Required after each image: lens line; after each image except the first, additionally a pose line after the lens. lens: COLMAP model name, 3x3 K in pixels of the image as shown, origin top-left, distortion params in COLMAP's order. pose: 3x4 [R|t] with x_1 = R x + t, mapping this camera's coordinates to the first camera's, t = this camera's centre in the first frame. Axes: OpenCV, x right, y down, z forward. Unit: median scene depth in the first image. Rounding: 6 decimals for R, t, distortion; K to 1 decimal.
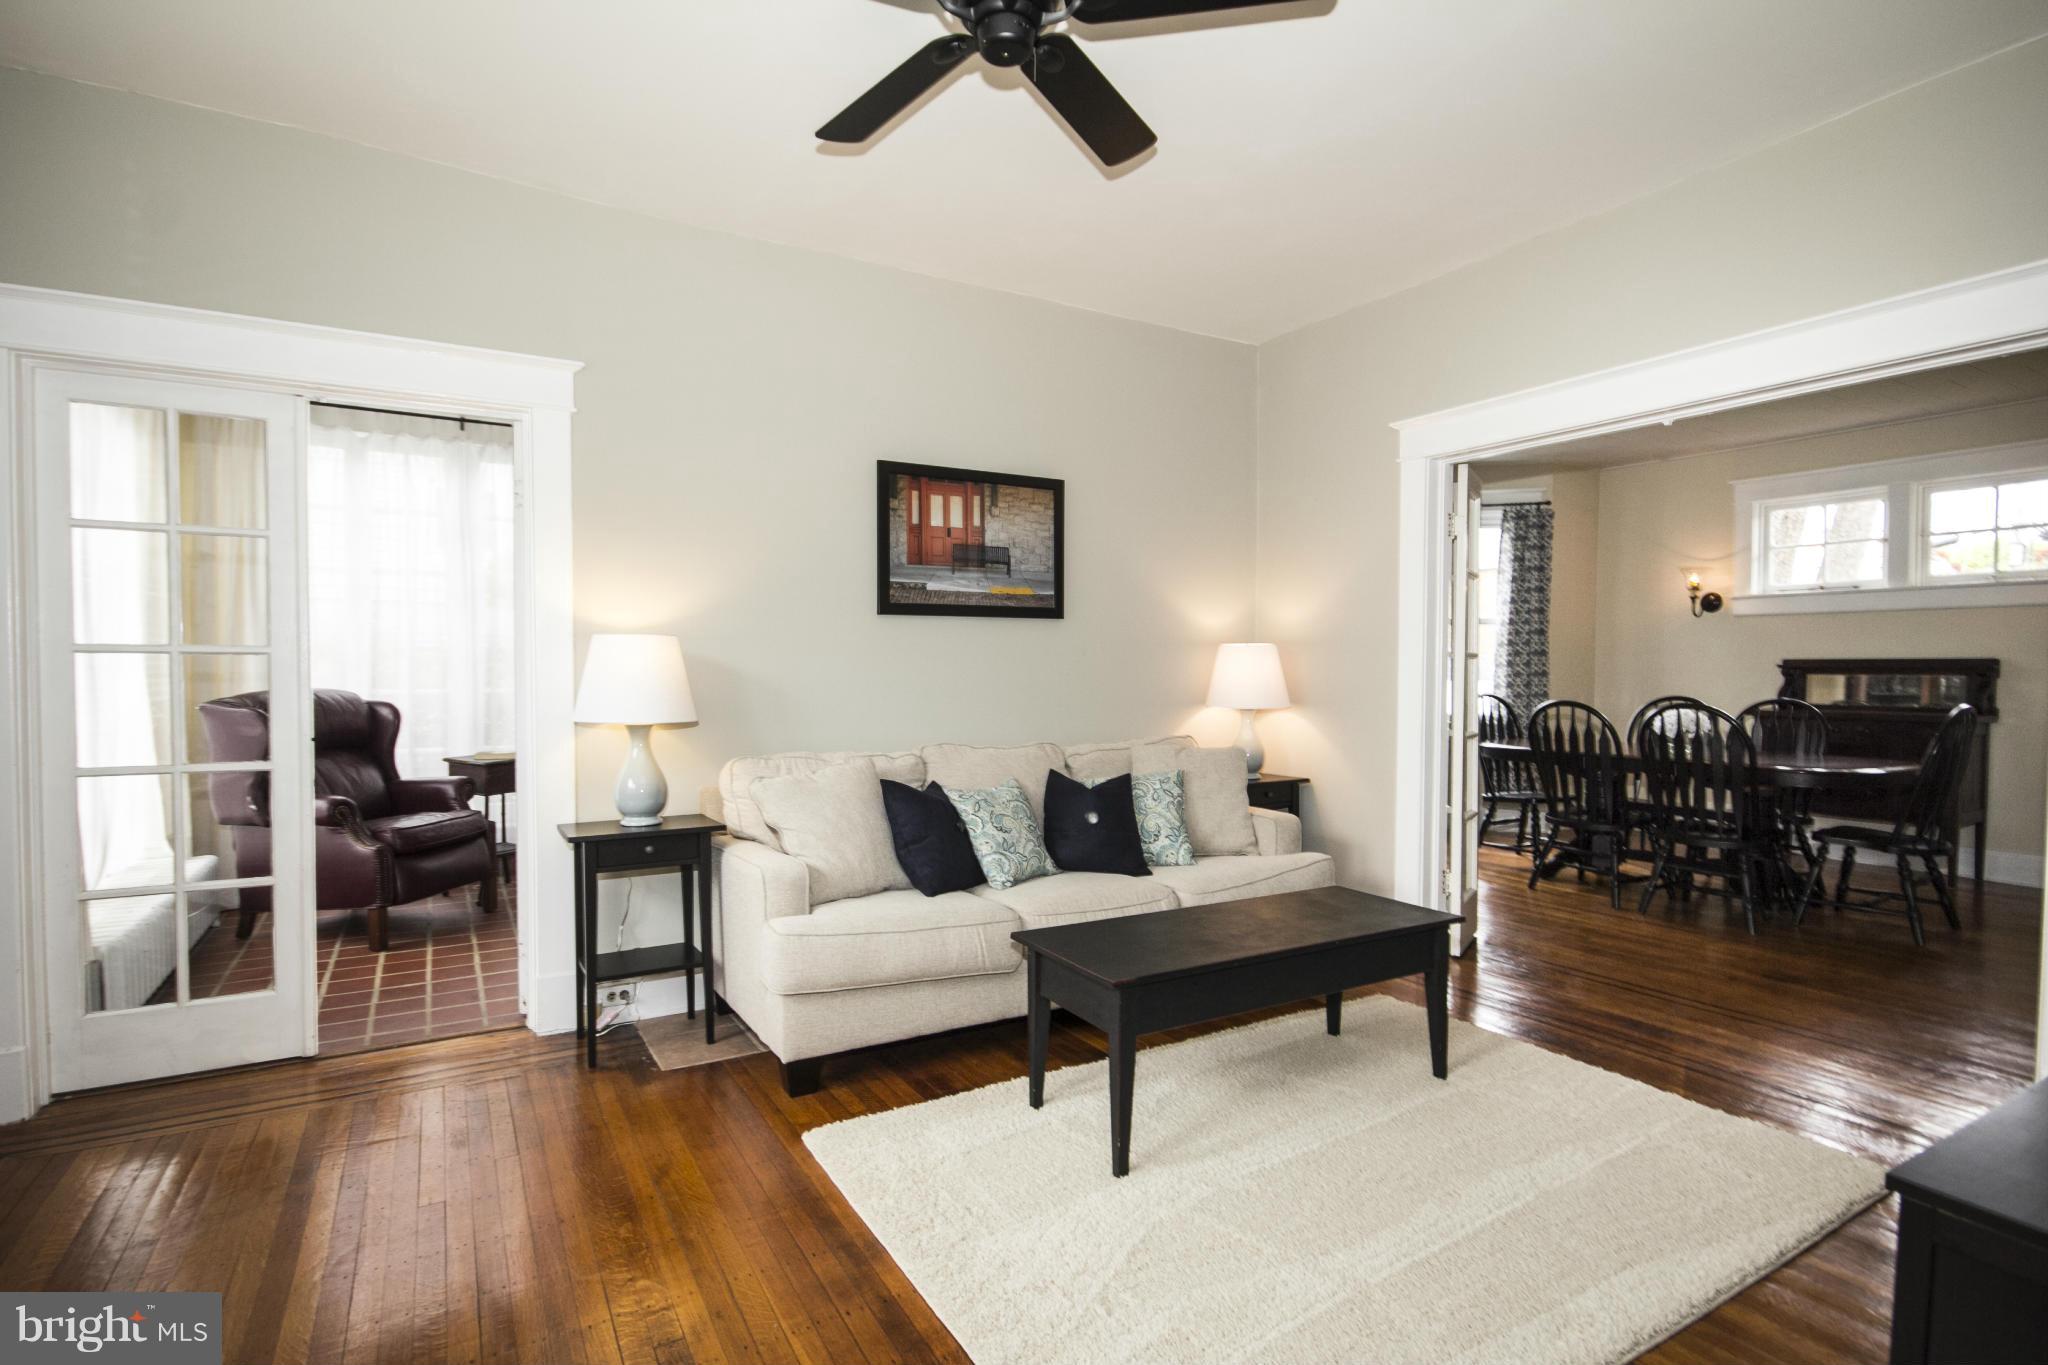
lens RADIAL K [[1040.7, 0, 1022.5], [0, 1040.7, 692.9], [0, 0, 1]] dist [-0.015312, 0.011039]
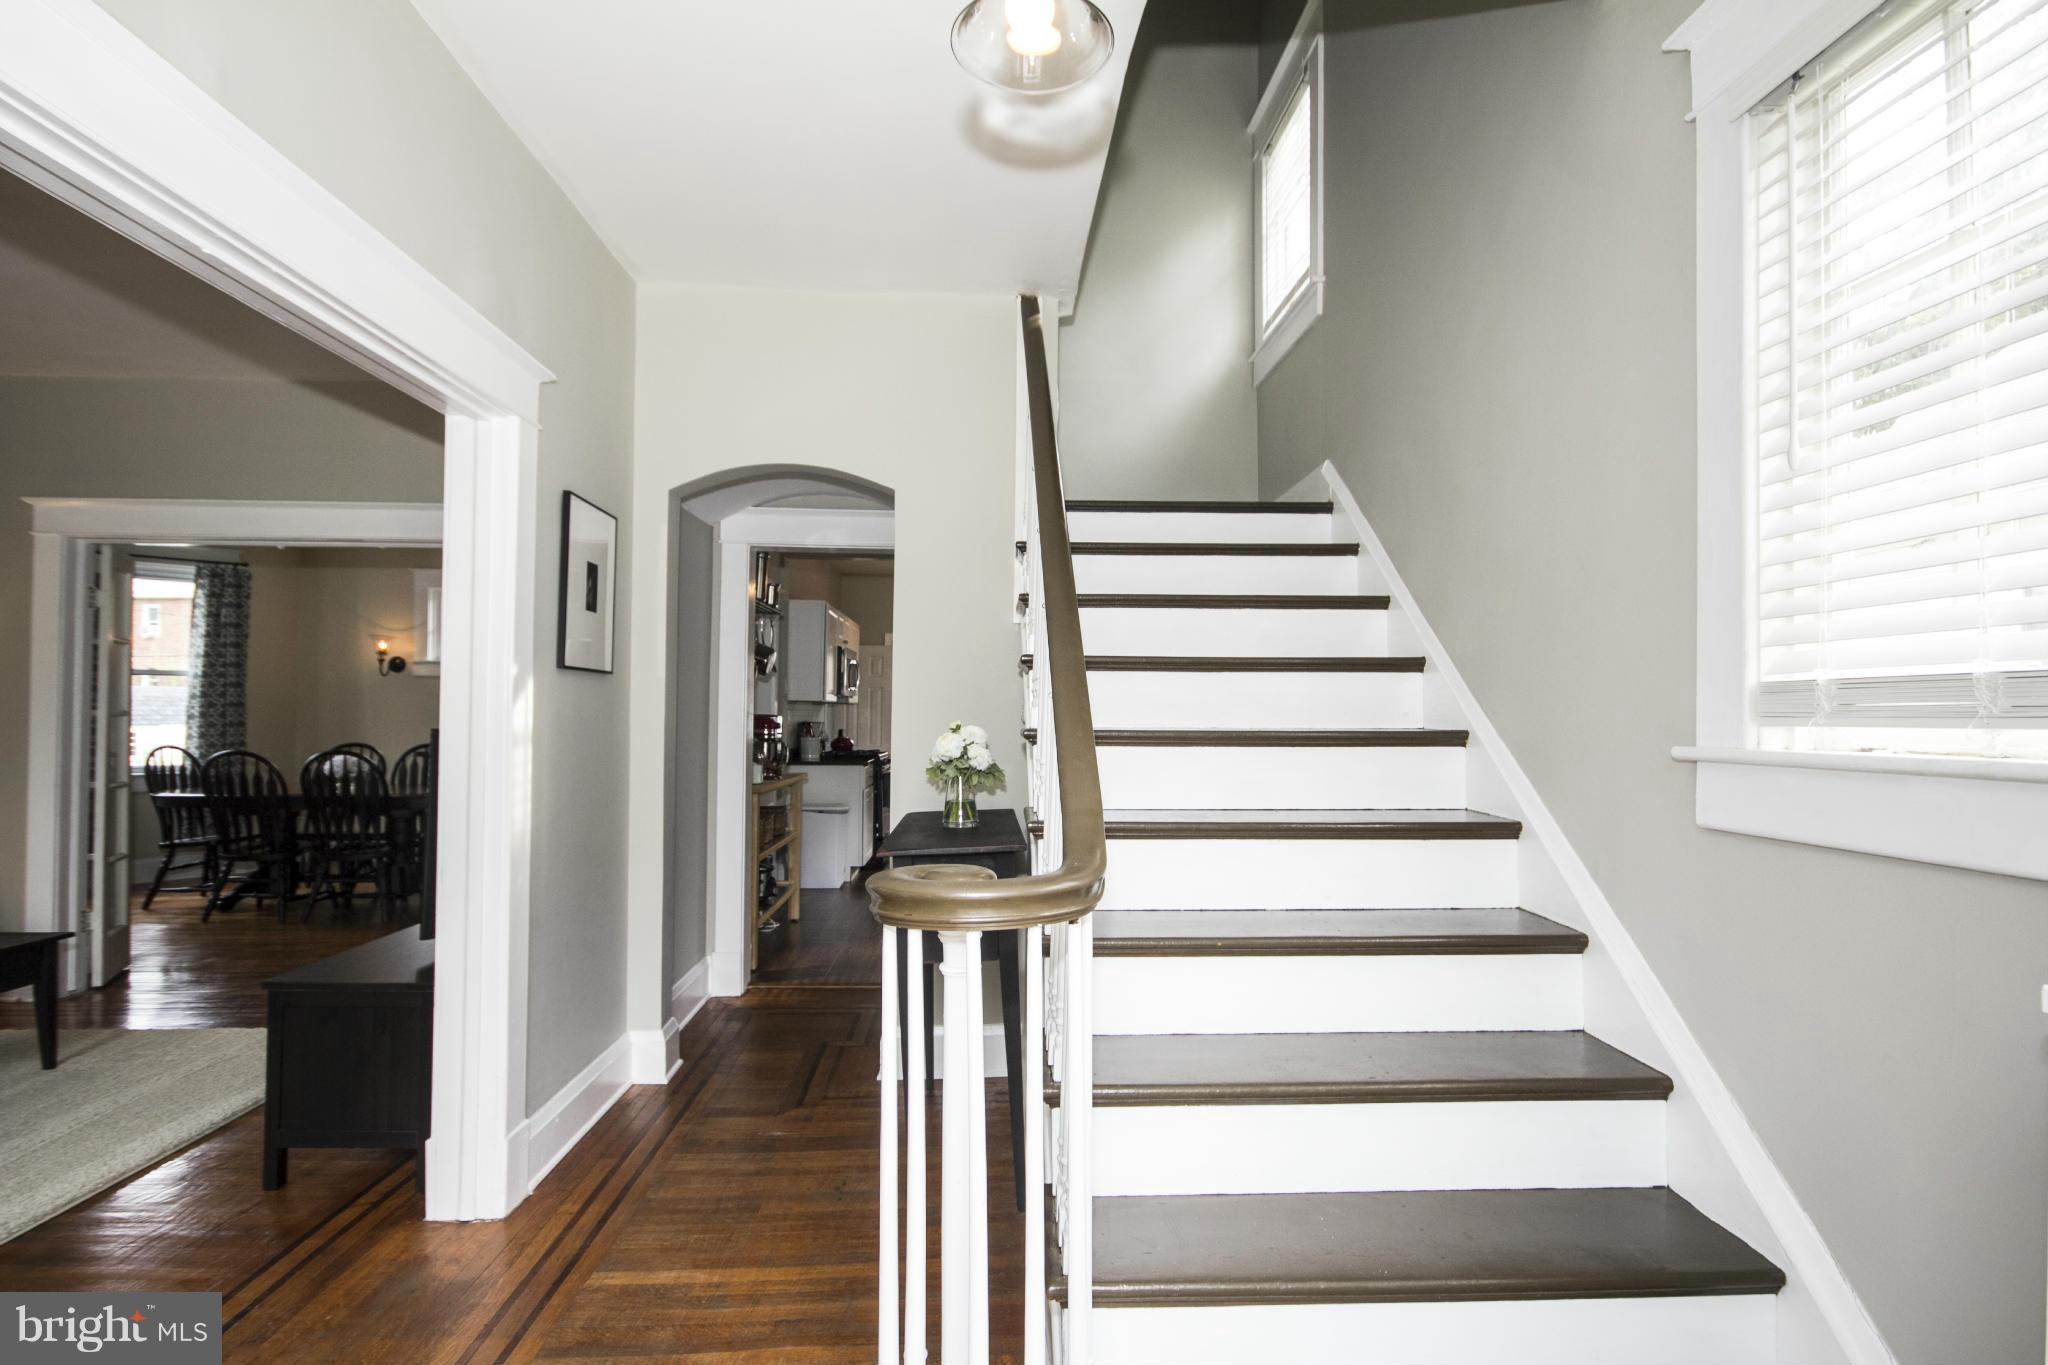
lens RADIAL K [[973.5, 0, 1025.4], [0, 973.5, 698.2], [0, 0, 1]] dist [-0.000978, -0.008433]
pose [[0.444427, 0.012335, 0.895730, -0.035835], [0.019945, 0.999521, -0.023660, -0.005905], [-0.895593, 0.028380, 0.443968, -0.182792]]
